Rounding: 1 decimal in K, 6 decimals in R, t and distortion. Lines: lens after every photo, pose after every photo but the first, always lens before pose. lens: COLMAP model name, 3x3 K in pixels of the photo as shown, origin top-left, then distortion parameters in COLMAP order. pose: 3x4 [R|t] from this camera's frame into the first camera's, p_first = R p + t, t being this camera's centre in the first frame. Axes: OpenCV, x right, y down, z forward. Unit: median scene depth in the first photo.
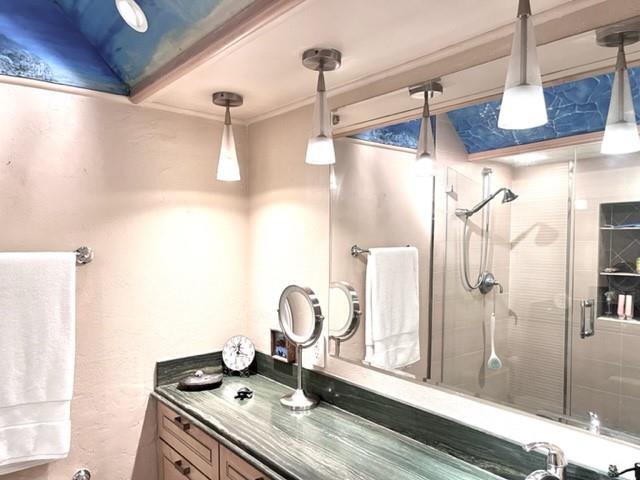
lens RADIAL K [[482.4, 0, 320.6], [0, 482.4, 242.0], [0, 0, 1]] dist [0.070233, -0.090651]
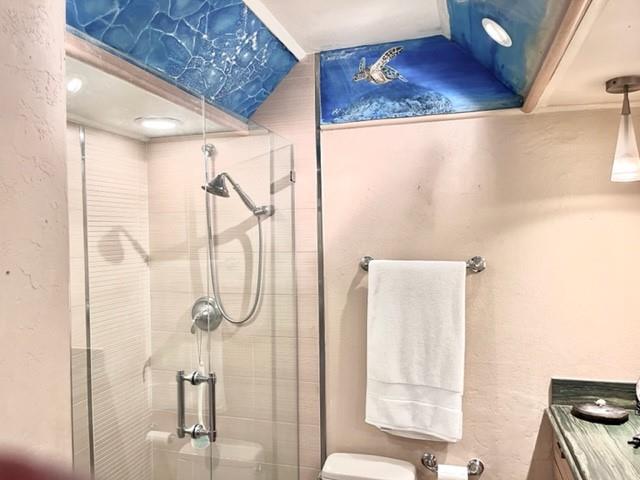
lens RADIAL K [[482.4, 0, 318.1], [0, 482.4, 244.2], [0, 0, 1]] dist [0.070233, -0.090651]
pose [[0.562347, 0.009413, -0.826848, 0.209808], [0.001984, 0.999917, 0.012733, -0.031451], [0.826899, -0.008801, 0.562282, 0.091221]]
